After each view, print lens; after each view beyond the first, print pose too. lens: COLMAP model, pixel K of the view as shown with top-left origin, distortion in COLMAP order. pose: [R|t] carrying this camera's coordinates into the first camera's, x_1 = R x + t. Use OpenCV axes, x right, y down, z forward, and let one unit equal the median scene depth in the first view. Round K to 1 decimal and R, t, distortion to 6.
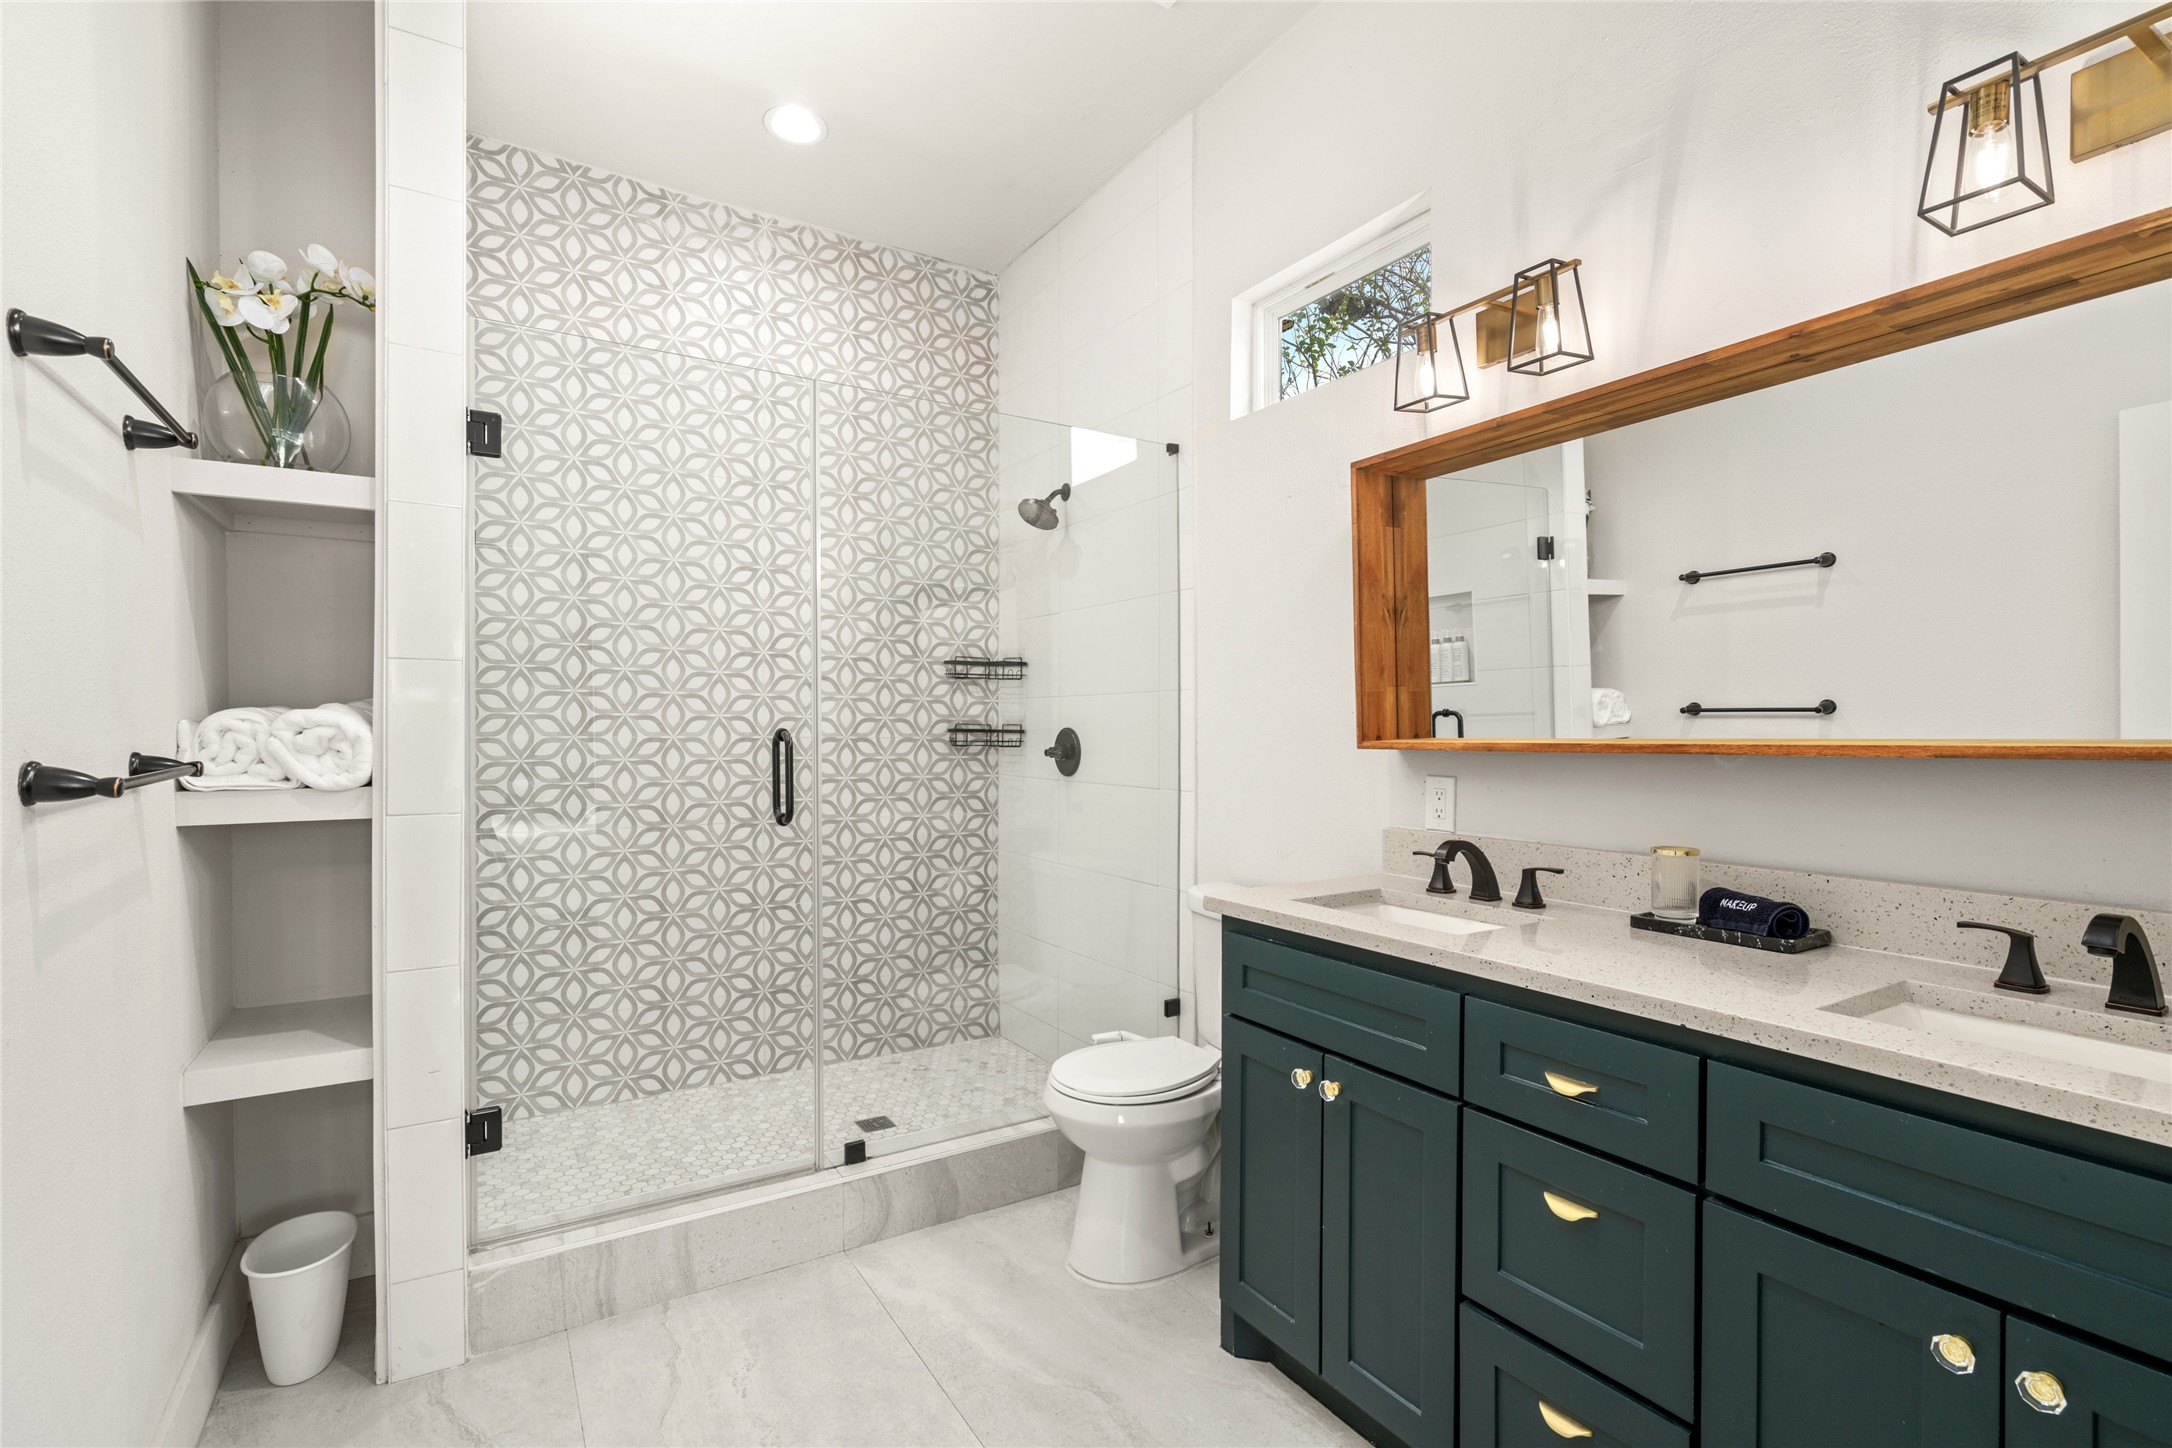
lens RADIAL K [[987.0, 0, 1078.6], [0, 987.0, 722.2], [0, 0, 1]] dist [0.000382, -0.000344]
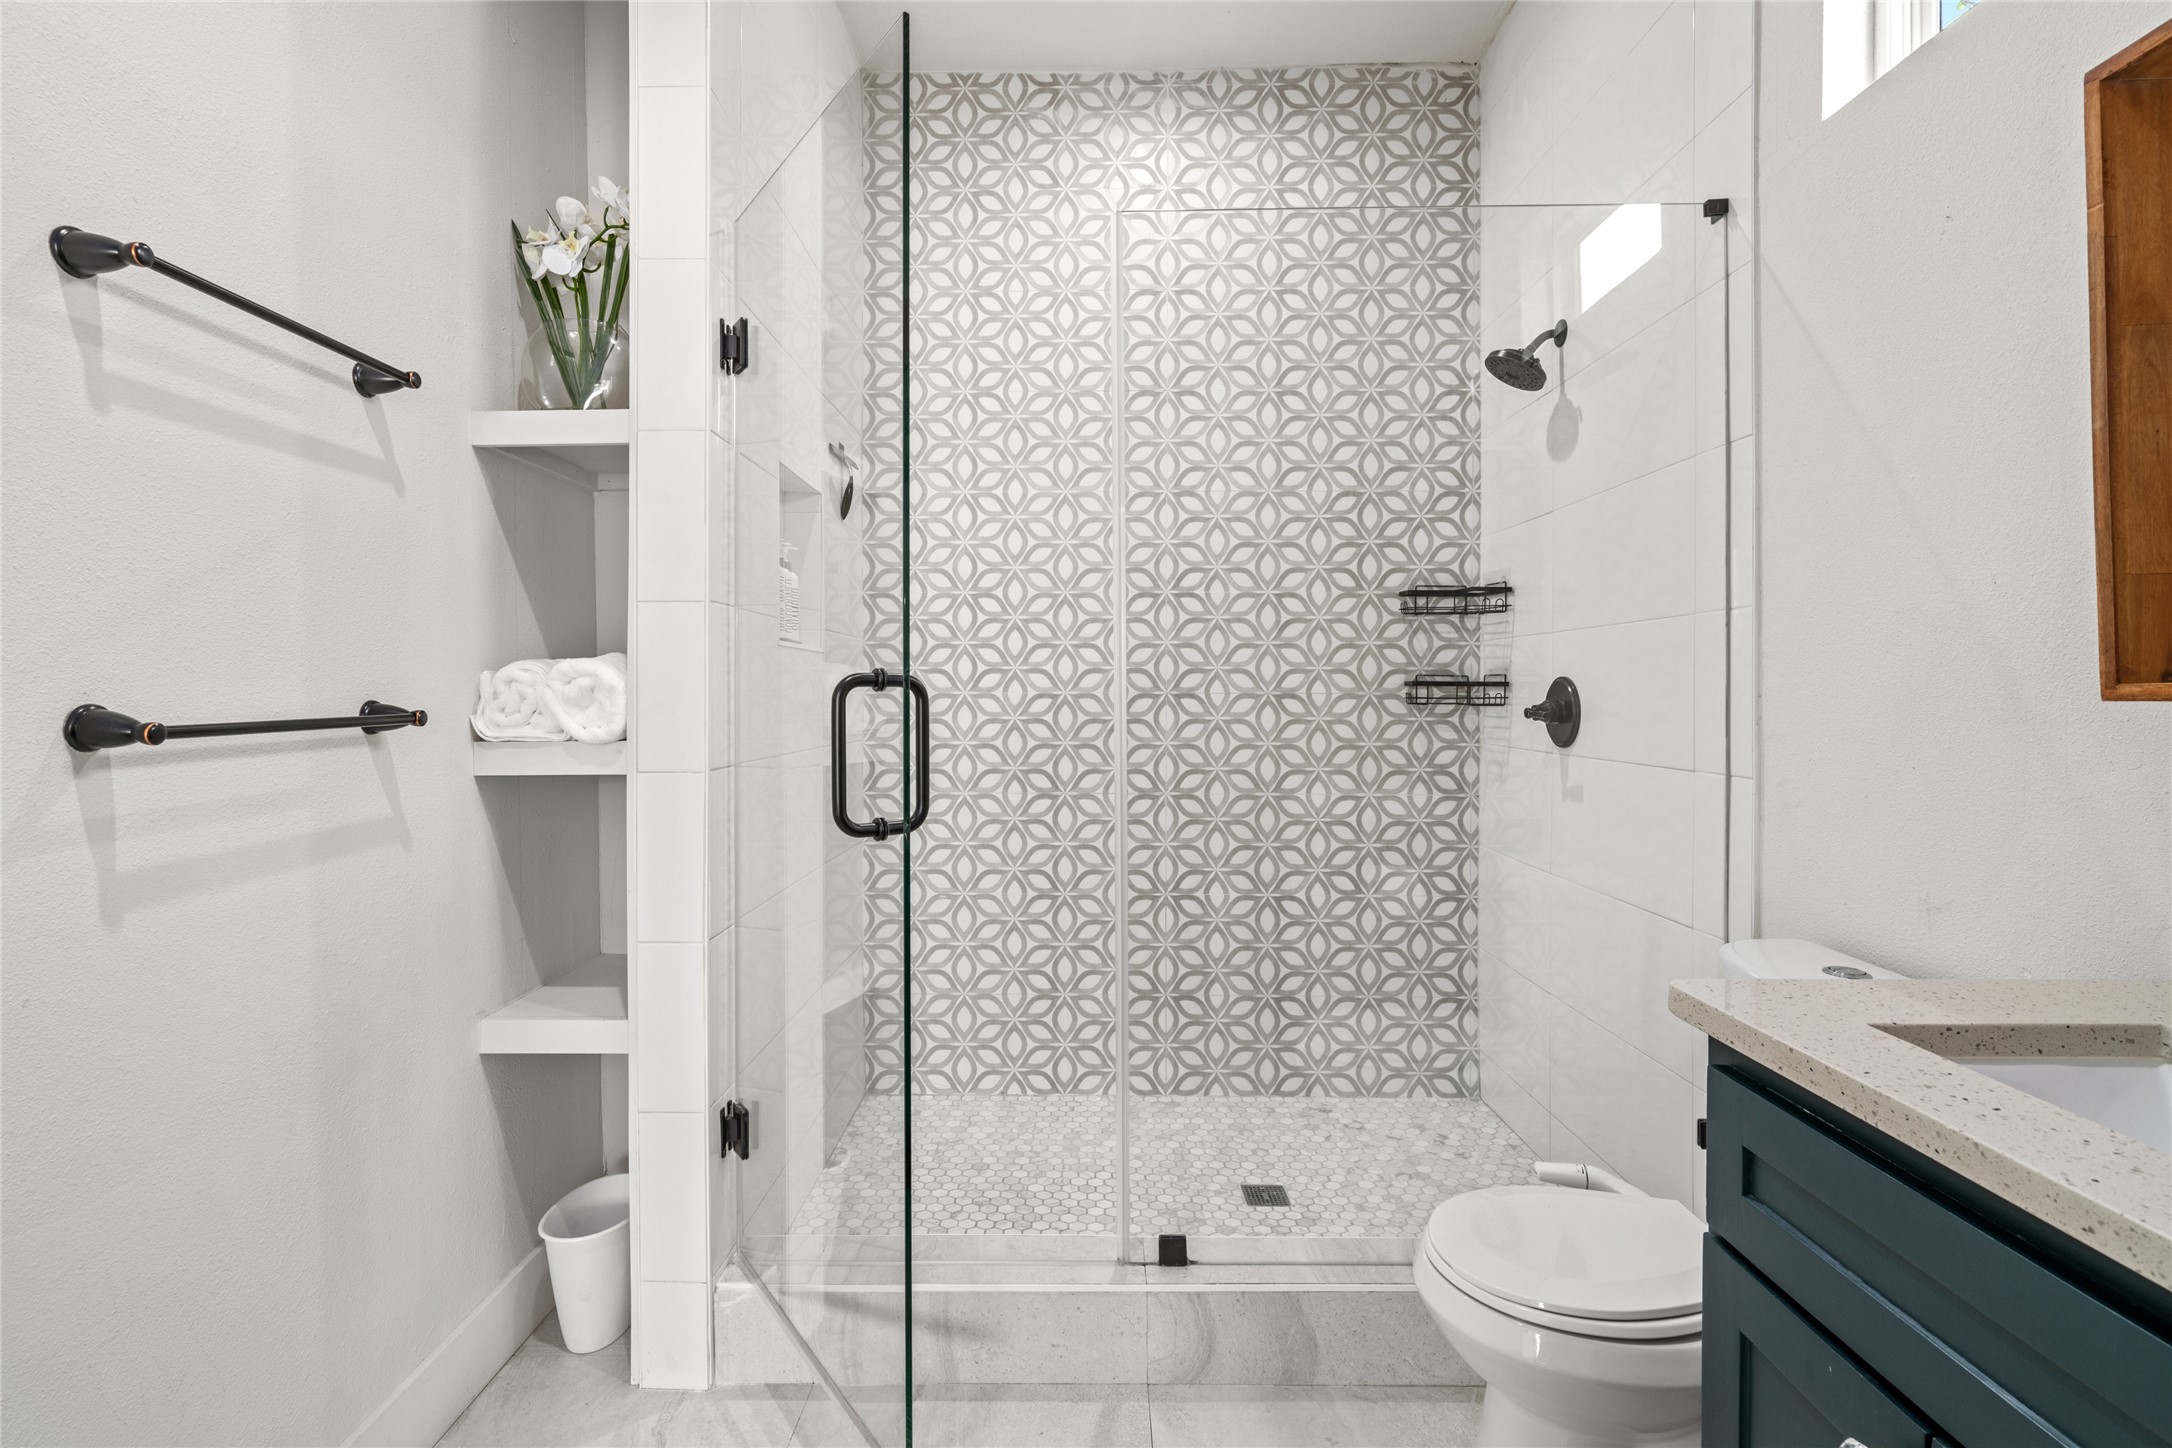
lens RADIAL K [[1025.1, 0, 1085.5], [0, 1025.1, 697.3], [0, 0, 1]] dist [0.001811, 0.001106]
pose [[0.845205, -0.003025, -0.534434, 0.088955], [0.008888, 0.999925, 0.008396, 0.010870], [0.534369, -0.011847, 0.845168, 0.222100]]
